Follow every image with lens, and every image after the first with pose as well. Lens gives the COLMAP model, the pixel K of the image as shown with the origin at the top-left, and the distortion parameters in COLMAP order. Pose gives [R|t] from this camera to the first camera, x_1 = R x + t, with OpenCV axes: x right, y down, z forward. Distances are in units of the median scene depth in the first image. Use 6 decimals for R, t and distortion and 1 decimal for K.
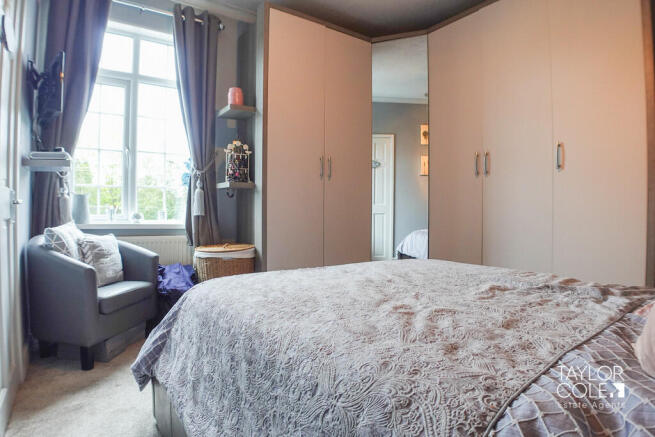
lens RADIAL K [[369.6, 0, 327.5], [0, 369.6, 218.5], [0, 0, 1]] dist [-0.099303, 0.018172]
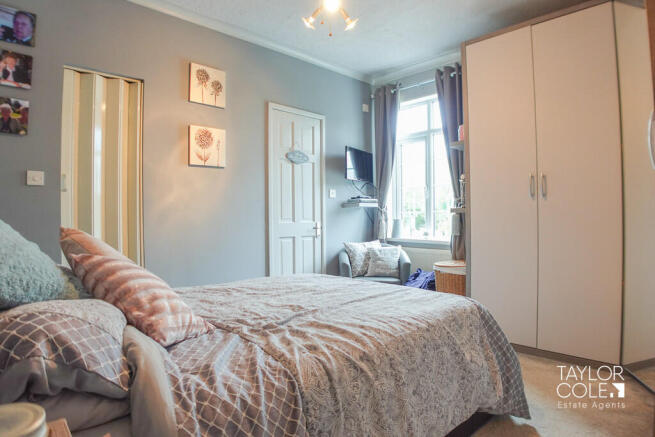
lens RADIAL K [[369.6, 0, 327.5], [0, 369.6, 218.5], [0, 0, 1]] dist [-0.099303, 0.018172]
pose [[0.159157, -0.003662, -0.987247, 0.799305], [0.004820, 0.999984, -0.002932, -0.063103], [0.987242, -0.004292, 0.159172, 0.389610]]
